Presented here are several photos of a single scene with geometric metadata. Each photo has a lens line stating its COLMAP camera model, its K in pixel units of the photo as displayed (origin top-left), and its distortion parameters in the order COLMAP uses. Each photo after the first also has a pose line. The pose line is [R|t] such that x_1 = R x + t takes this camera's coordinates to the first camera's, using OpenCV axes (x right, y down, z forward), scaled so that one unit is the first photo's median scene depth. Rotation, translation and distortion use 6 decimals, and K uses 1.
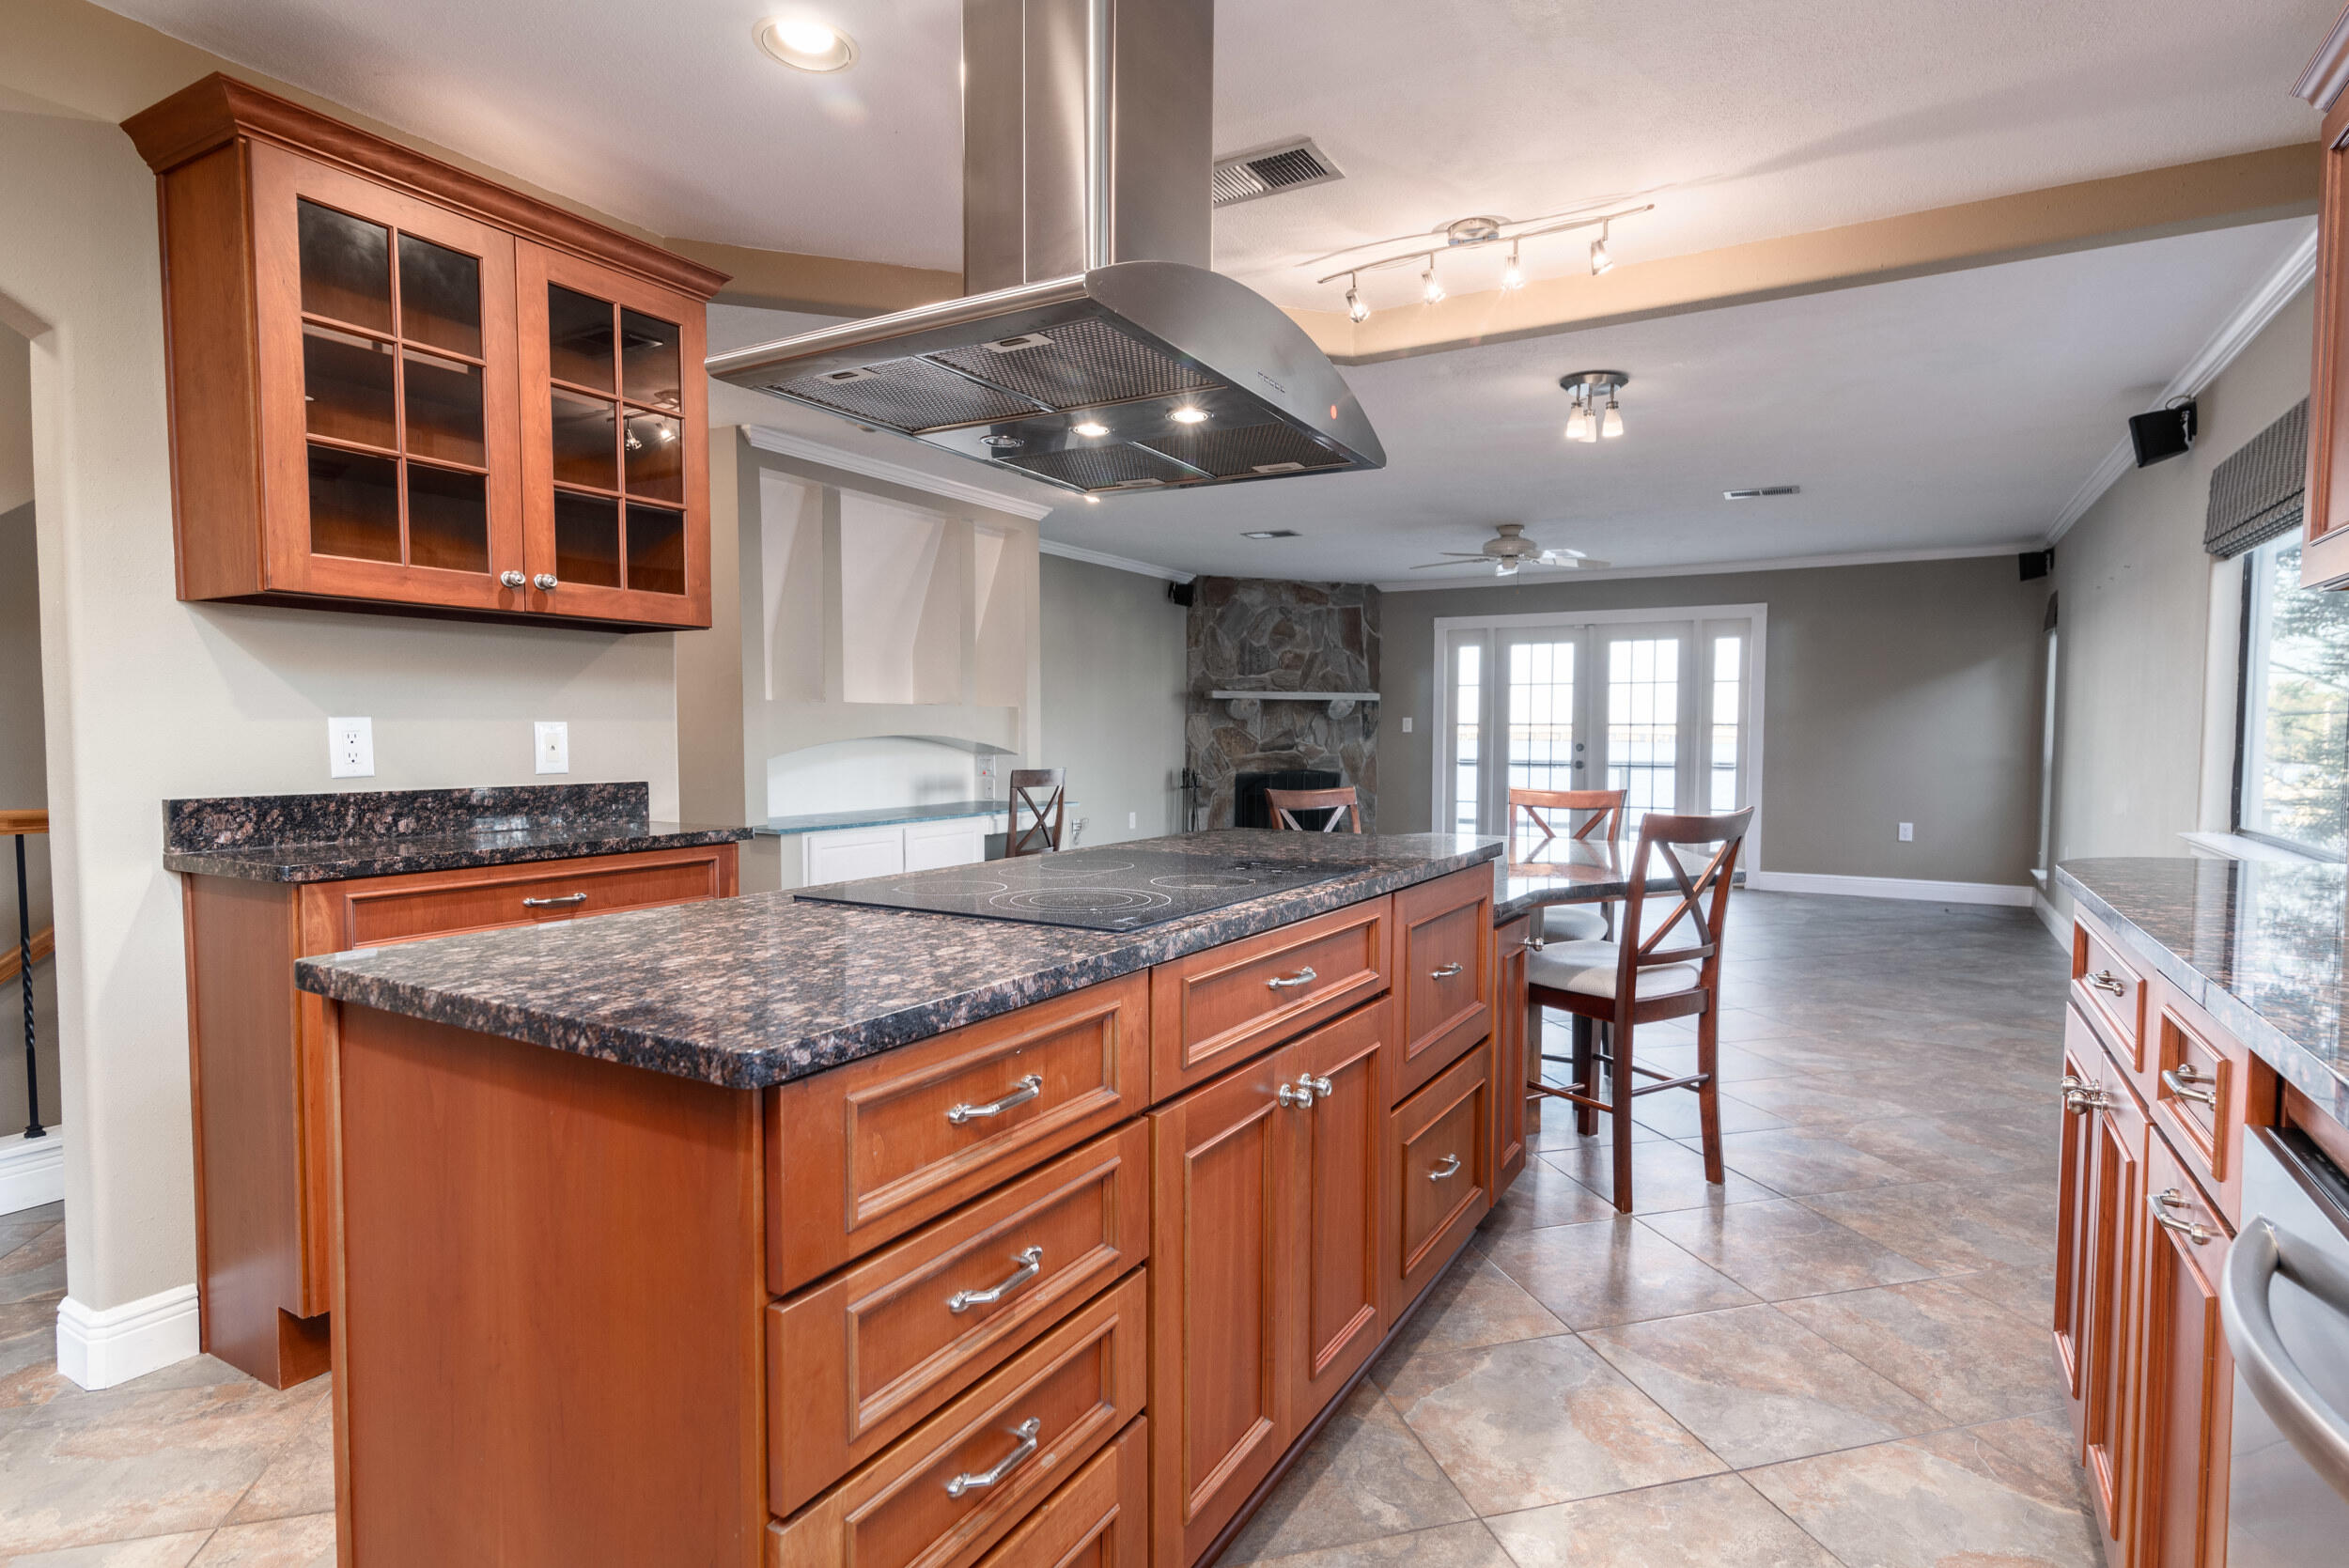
lens RADIAL K [[1200.8, 0, 1188.0], [0, 1200.8, 794.4], [0, 0, 1]] dist [0.003487, 0.000445]
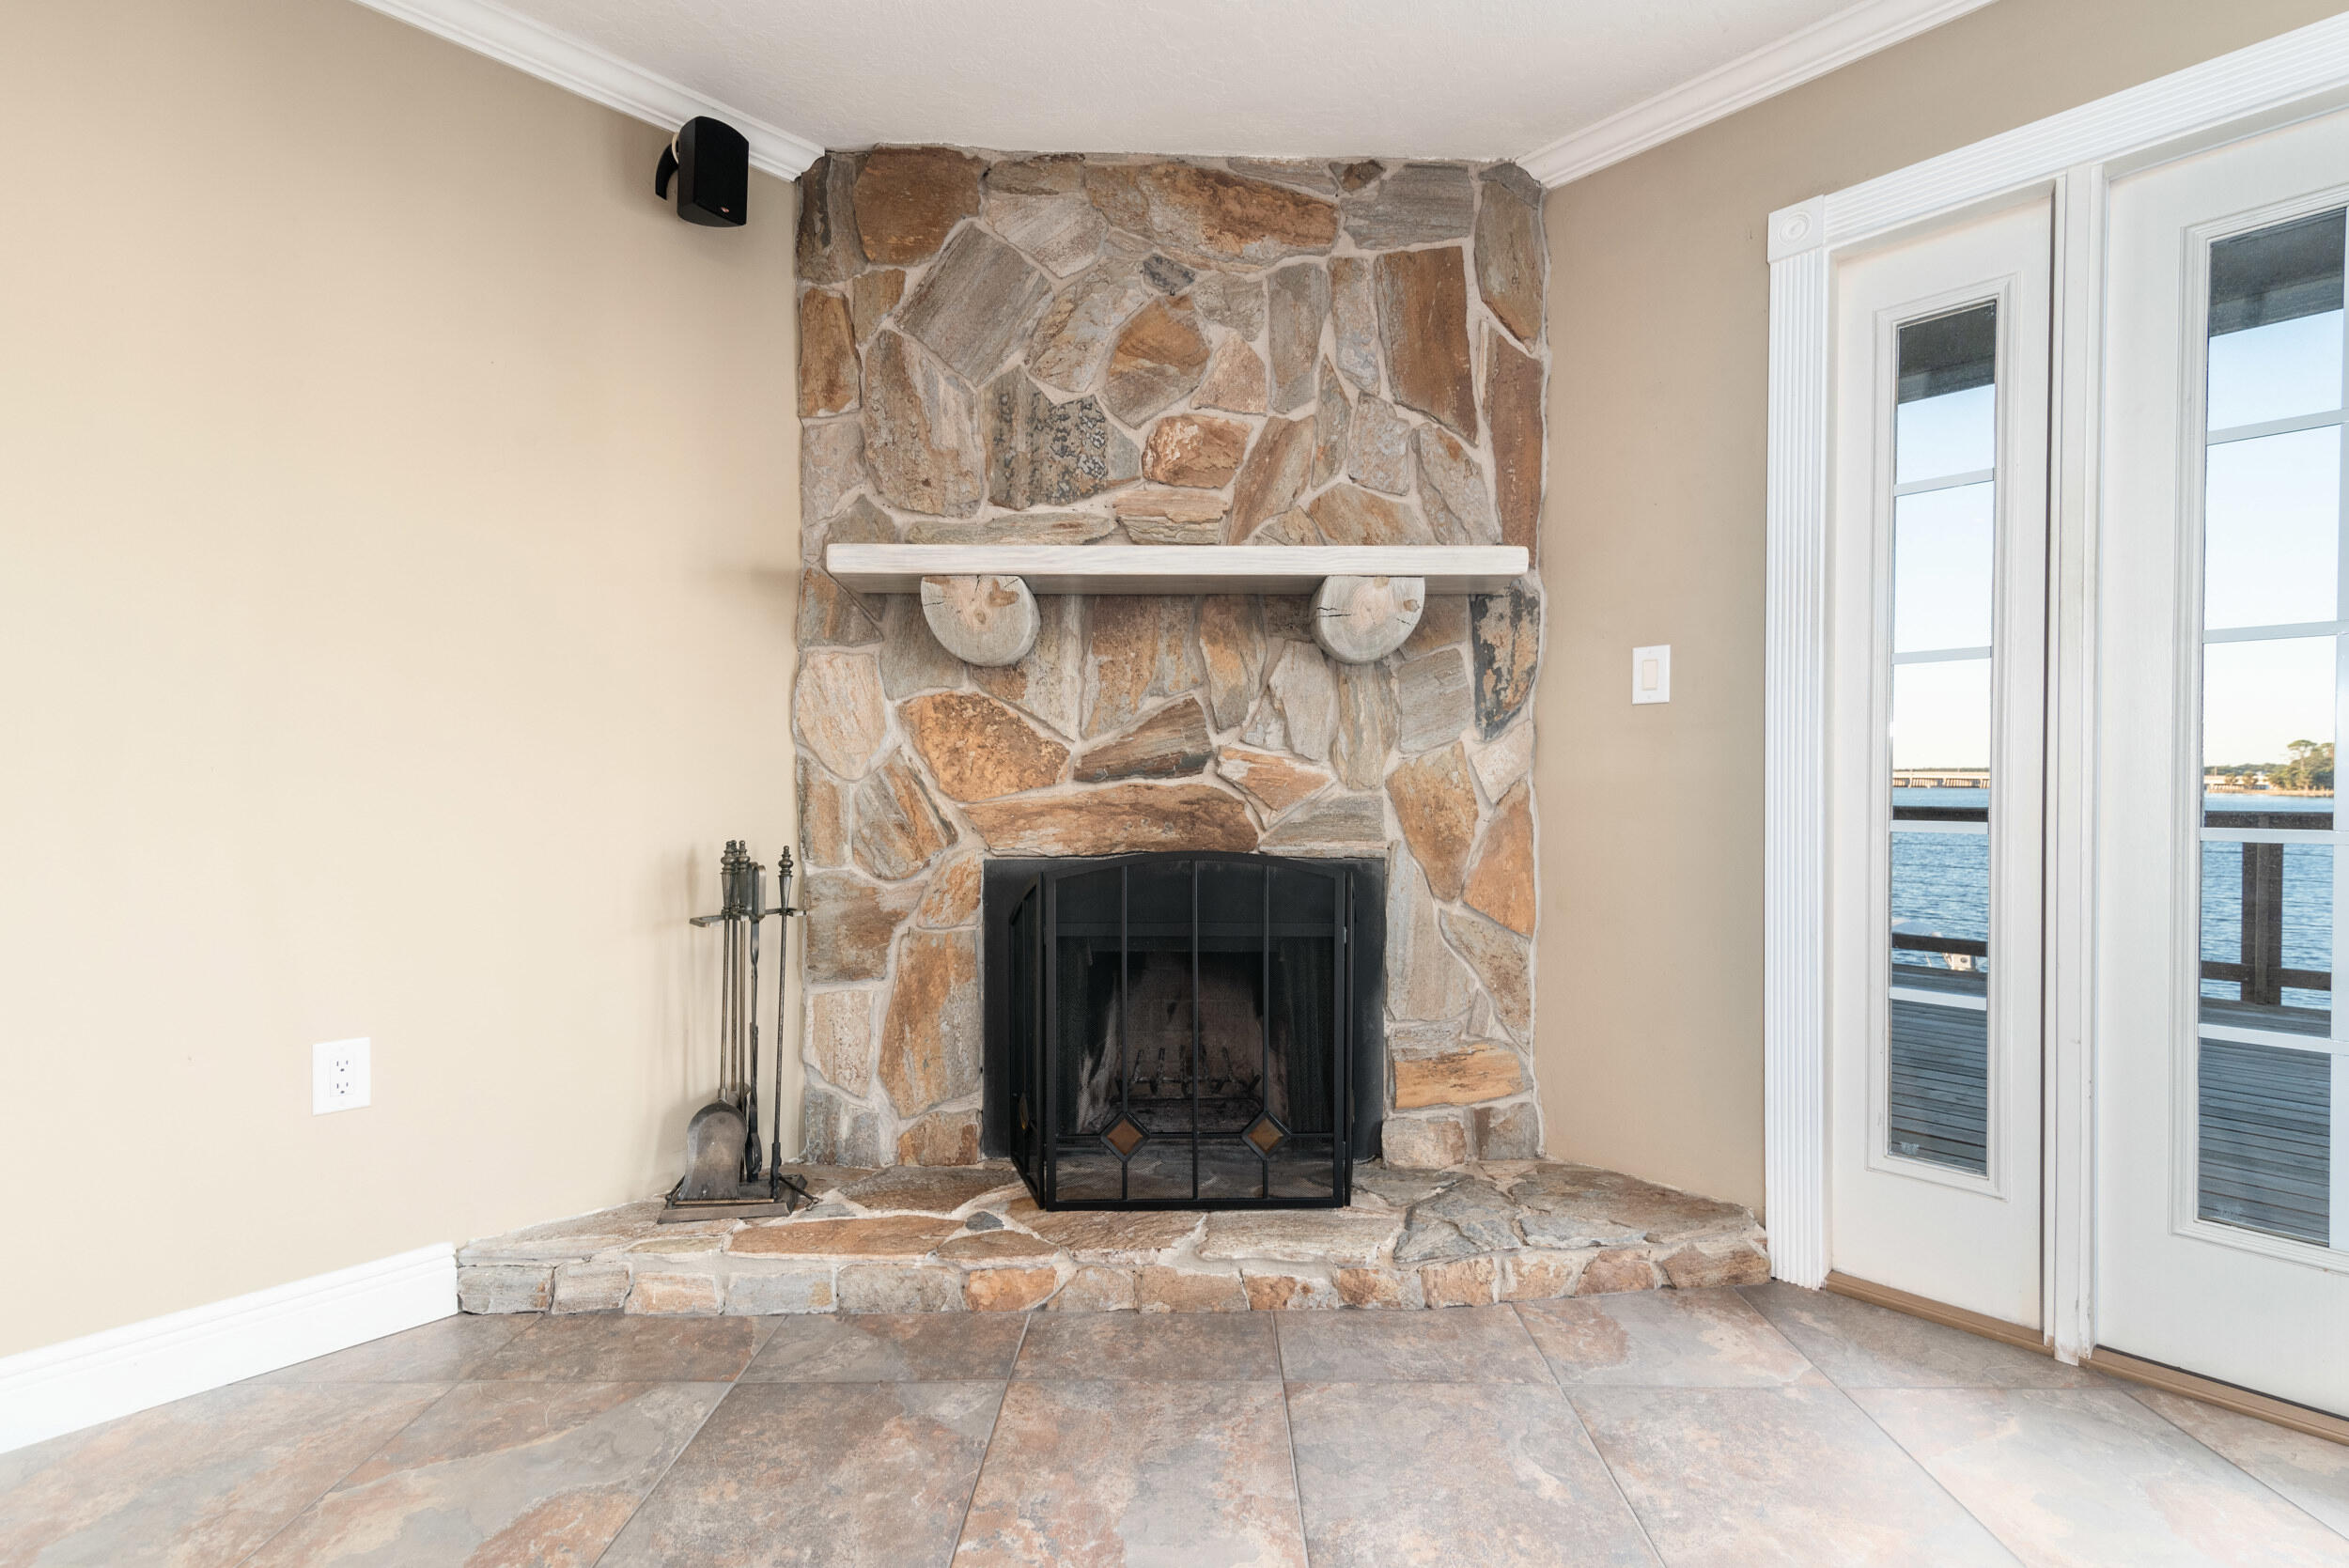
lens RADIAL K [[1064.8, 0, 1190.8], [0, 1064.8, 790.7], [0, 0, 1]] dist [0.015476, -0.002079]
pose [[0.963330, -0.001790, -0.268312, 0.152499], [-0.008808, 0.999228, -0.038291, -0.024269], [0.268173, 0.039250, 0.962571, 0.773423]]
